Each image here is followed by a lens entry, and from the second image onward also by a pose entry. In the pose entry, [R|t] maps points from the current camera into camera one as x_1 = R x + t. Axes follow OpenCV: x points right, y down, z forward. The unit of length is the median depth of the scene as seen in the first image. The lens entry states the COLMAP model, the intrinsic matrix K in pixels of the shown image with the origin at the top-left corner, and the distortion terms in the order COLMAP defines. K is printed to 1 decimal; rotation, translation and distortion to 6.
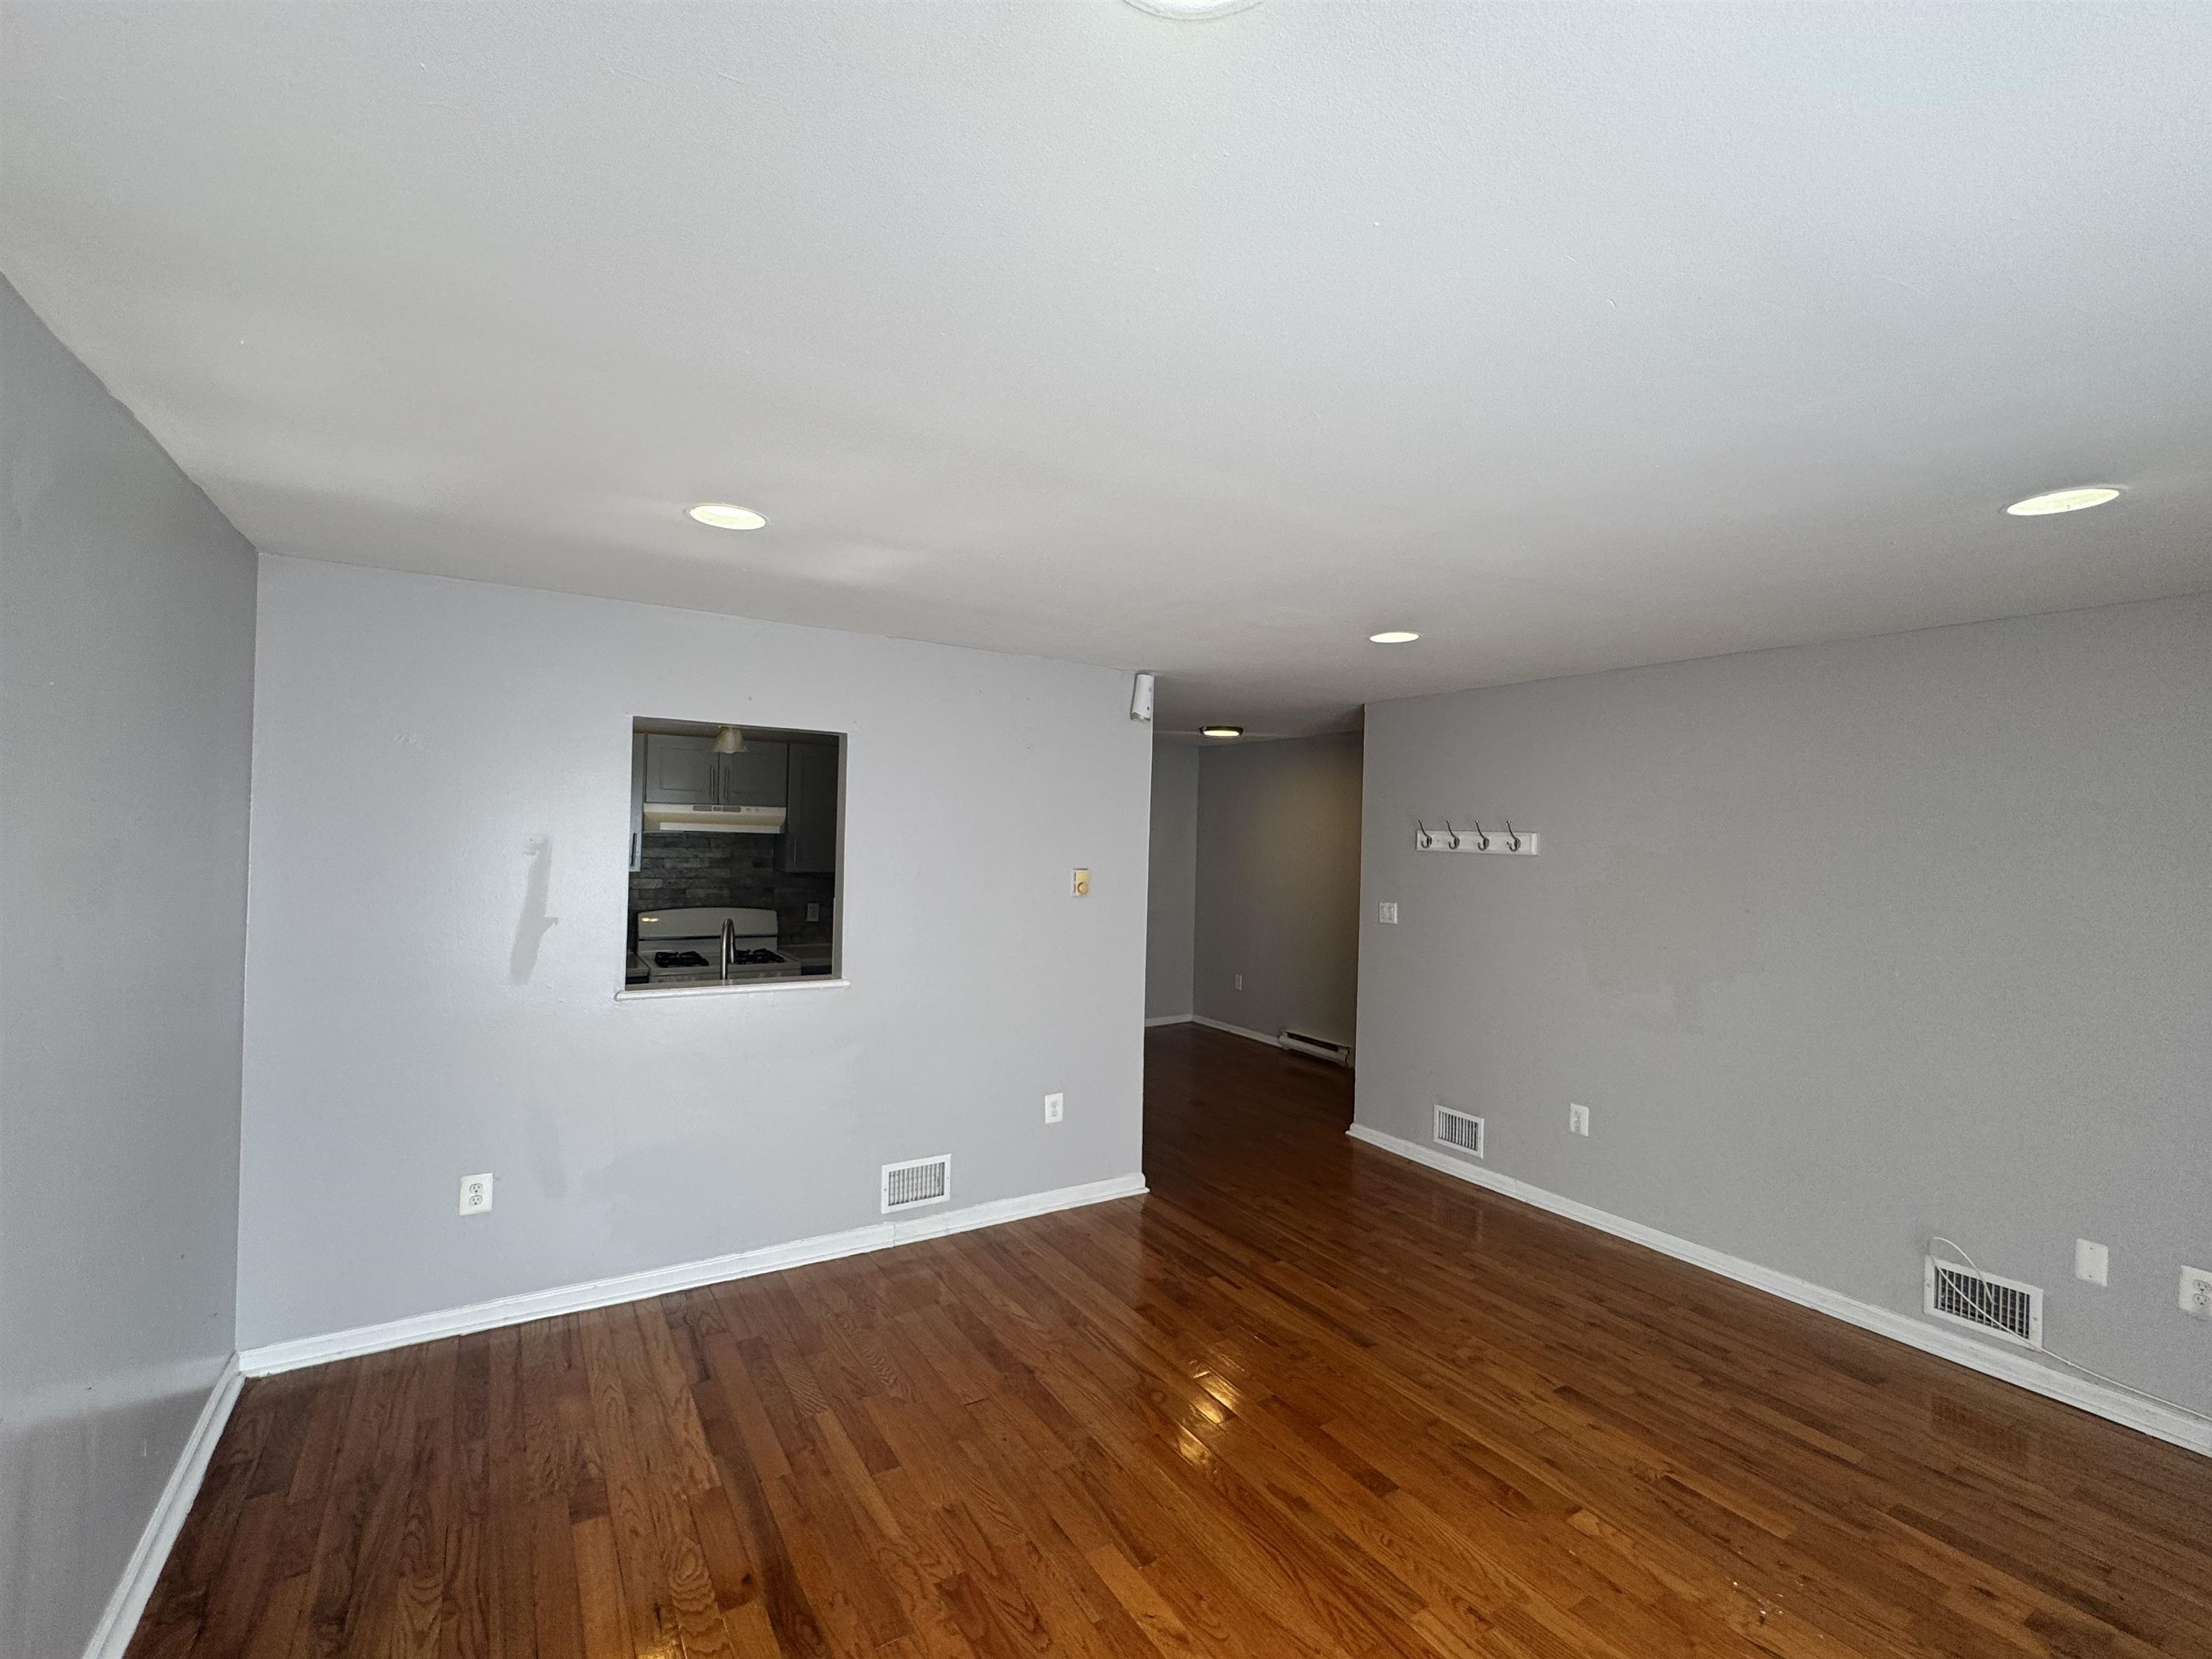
lens RADIAL K [[976.2, 0, 1106.7], [0, 976.2, 832.7], [0, 0, 1]] dist [-0.003414, 0.000249]
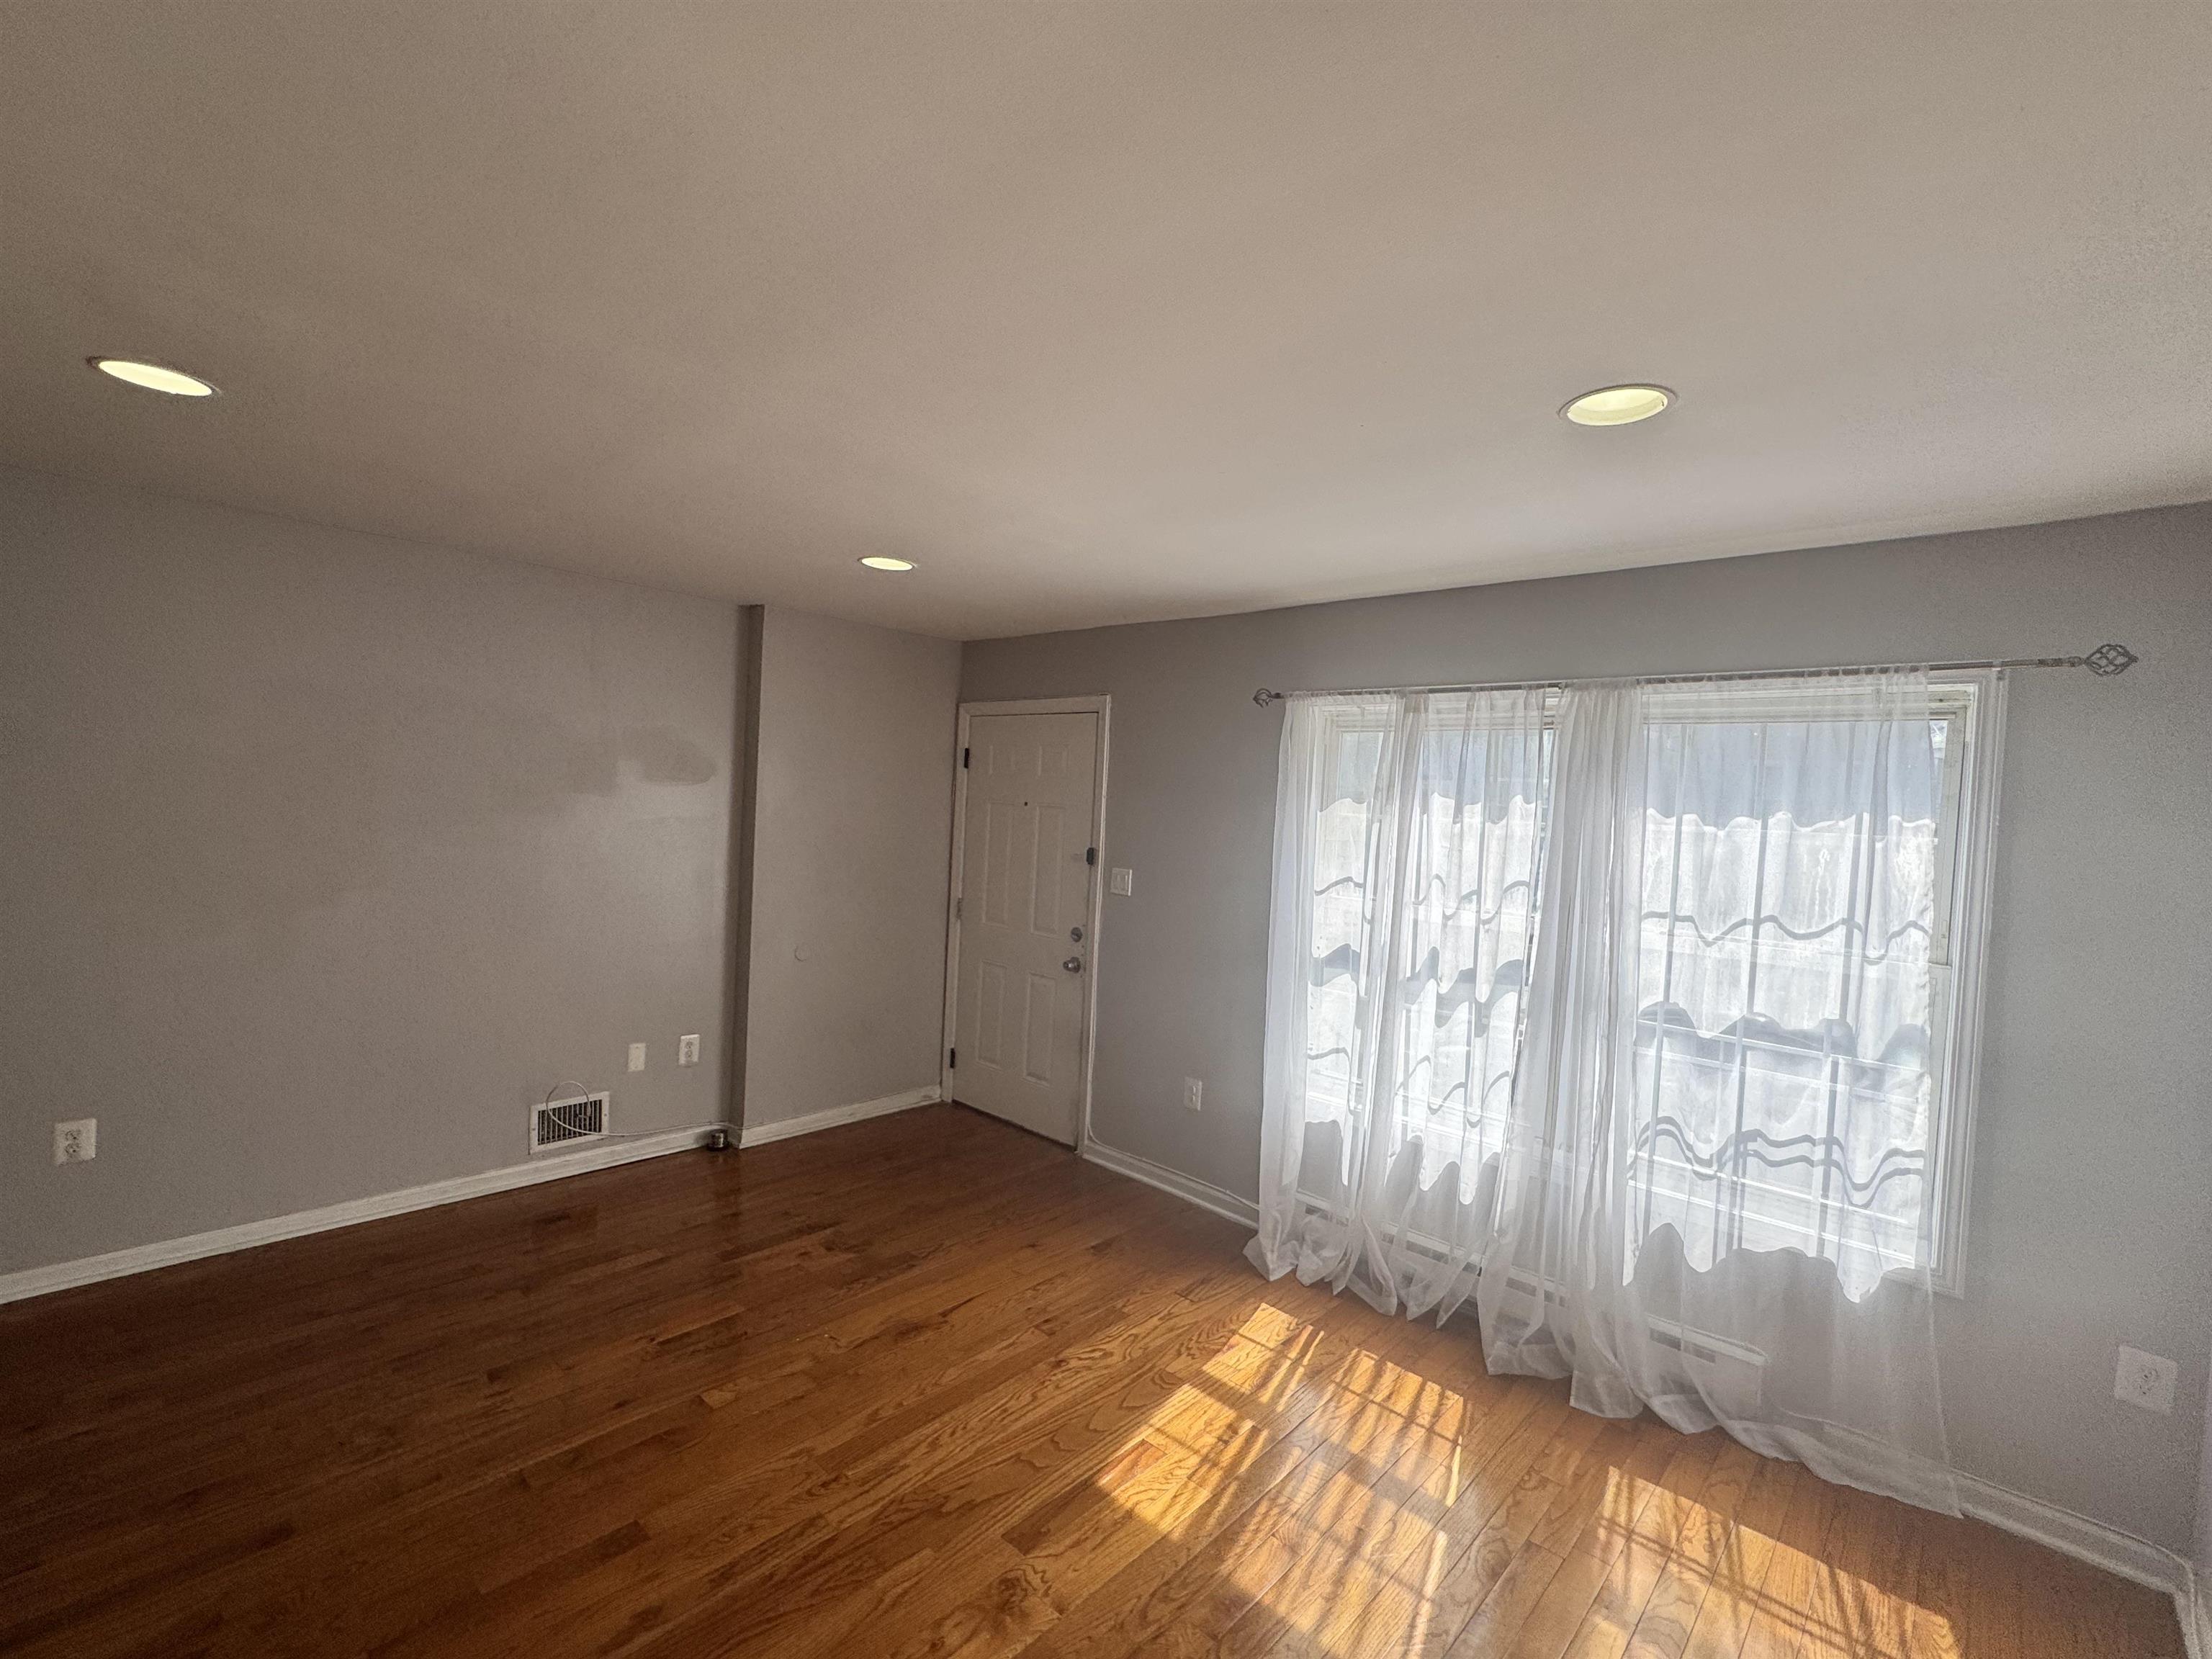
lens RADIAL K [[976.2, 0, 1100.1], [0, 976.2, 821.6], [0, 0, 1]] dist [-0.003414, 0.000249]
pose [[-0.256809, -0.056297, 0.964821, -0.455427], [-0.058278, 0.997387, 0.042685, 0.000536], [-0.964704, -0.045266, -0.259419, 0.658812]]
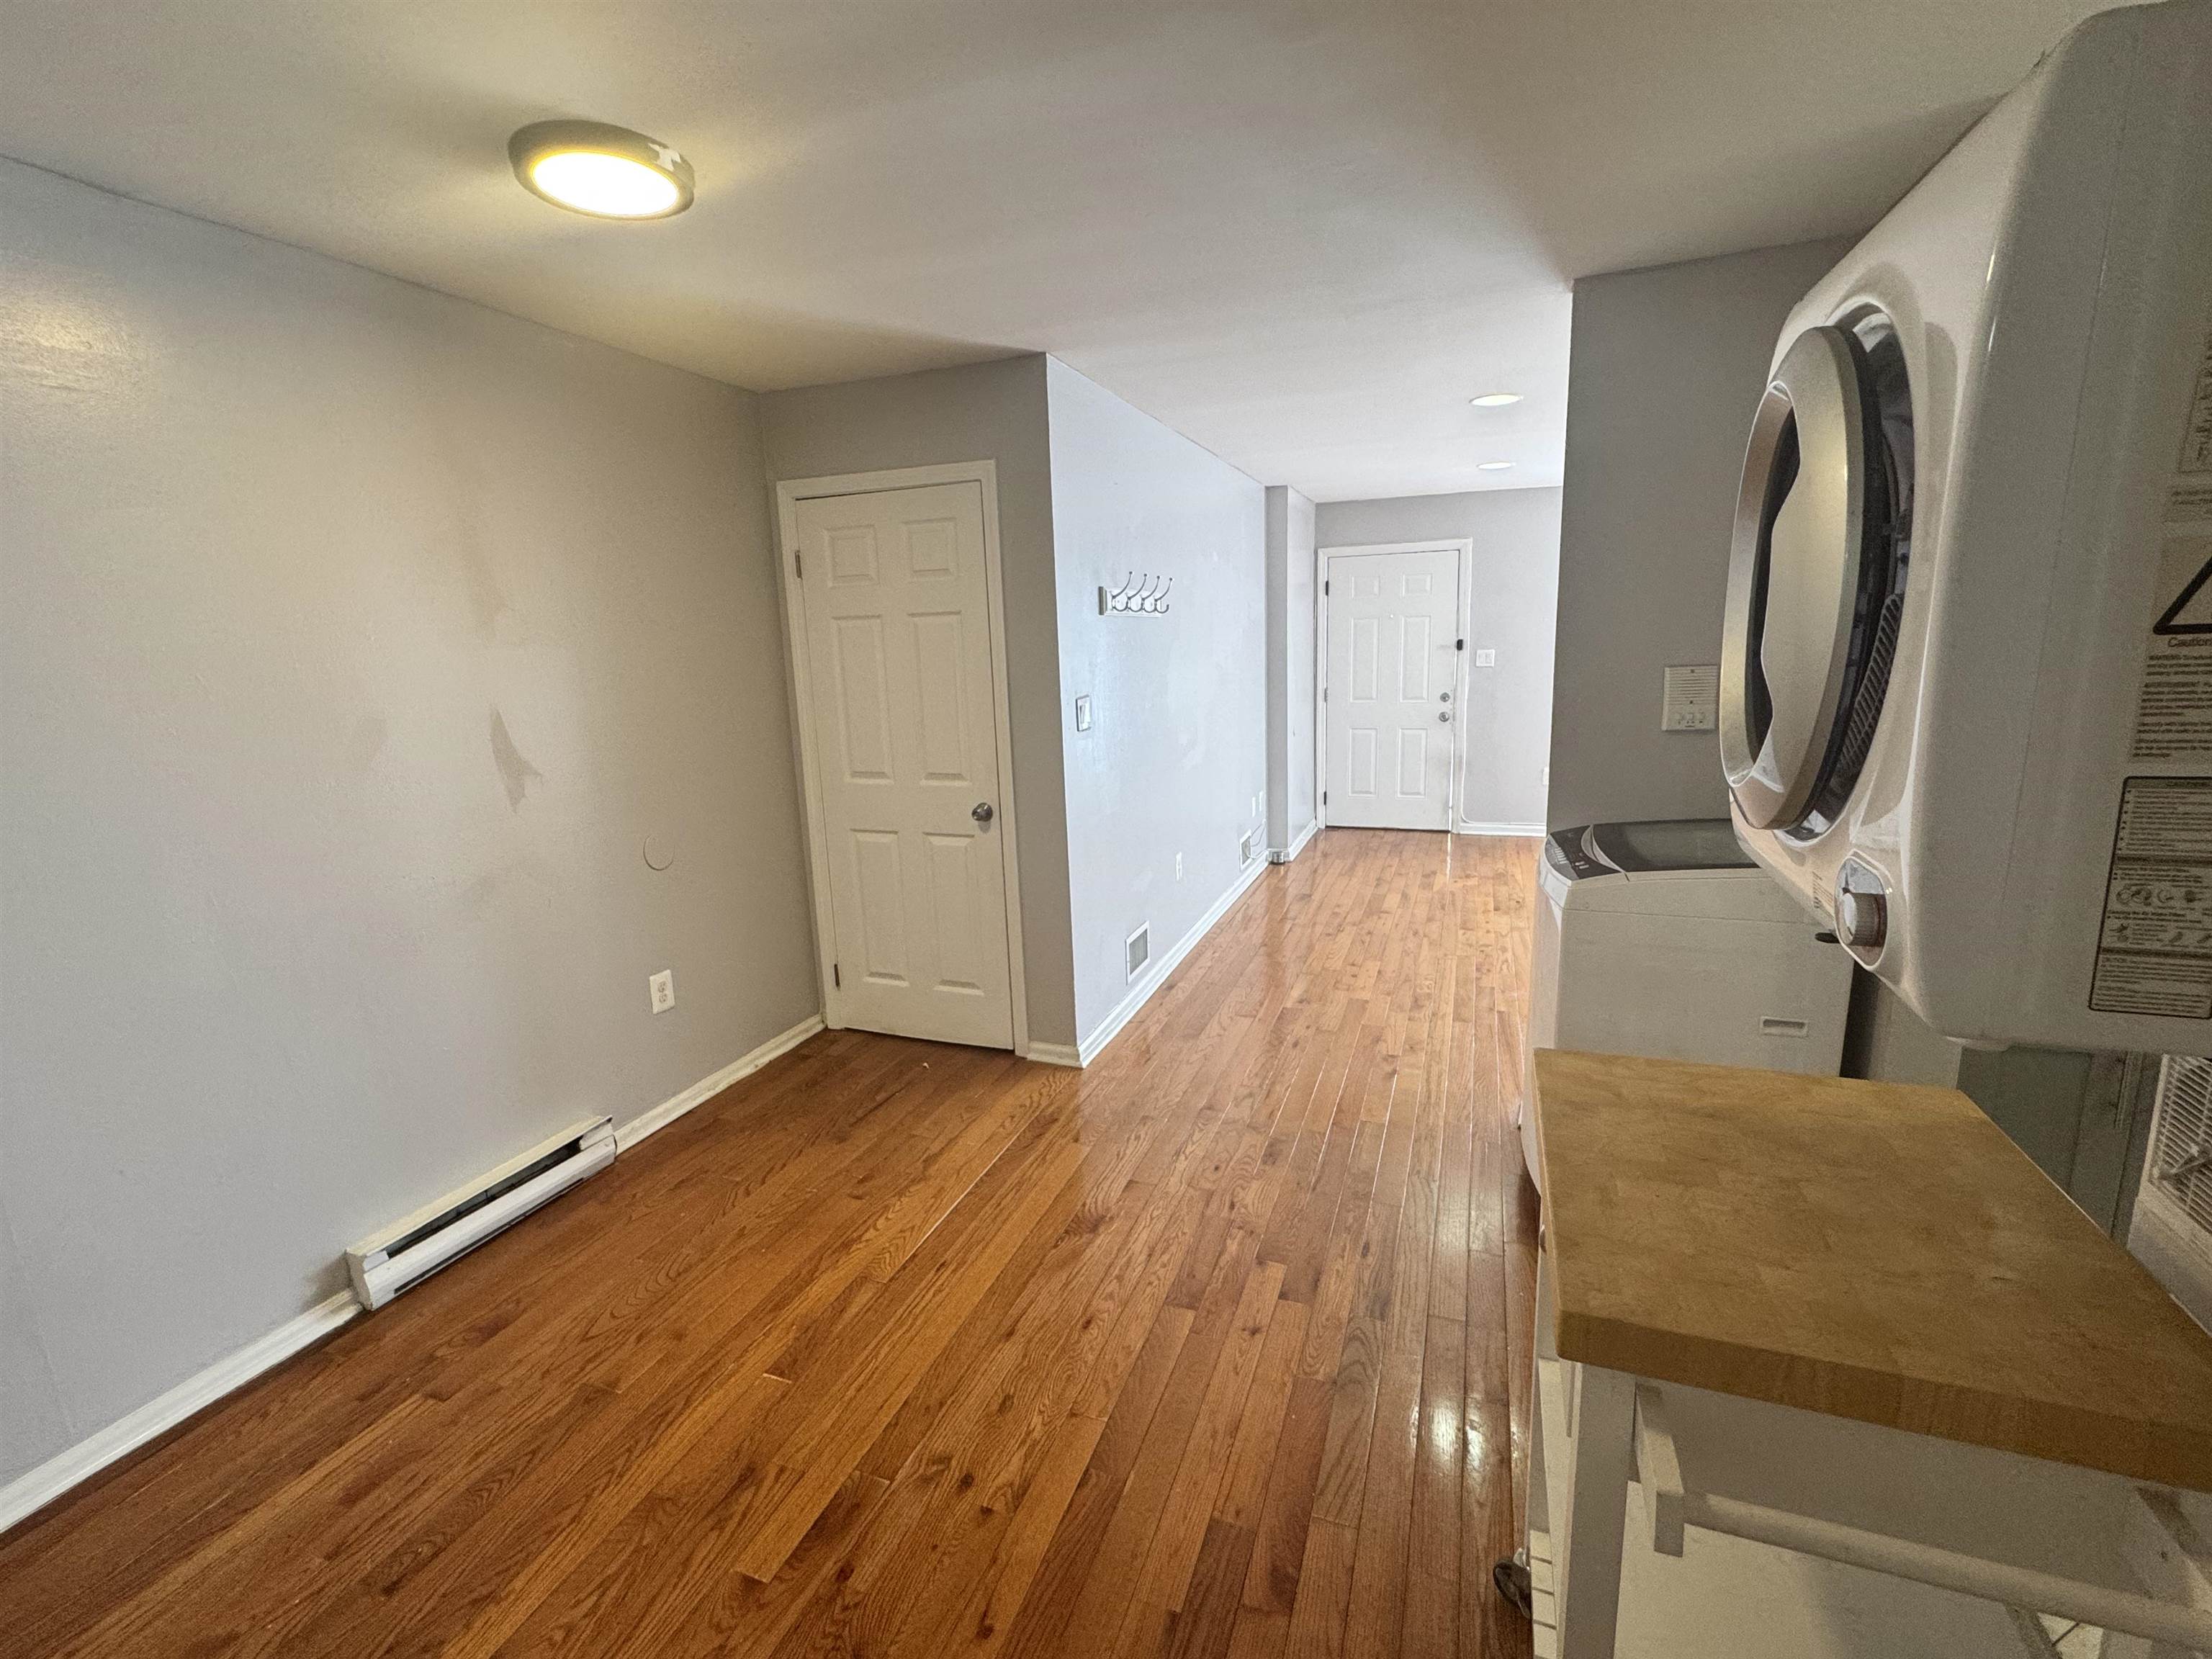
lens RADIAL K [[976.2, 0, 1105.3], [0, 976.2, 830.4], [0, 0, 1]] dist [-0.003414, 0.000249]
pose [[-0.603259, -0.159000, 0.781535, -0.403132], [0.021179, 0.976387, 0.214990, 0.028660], [-0.797264, 0.146247, -0.585646, 2.247003]]
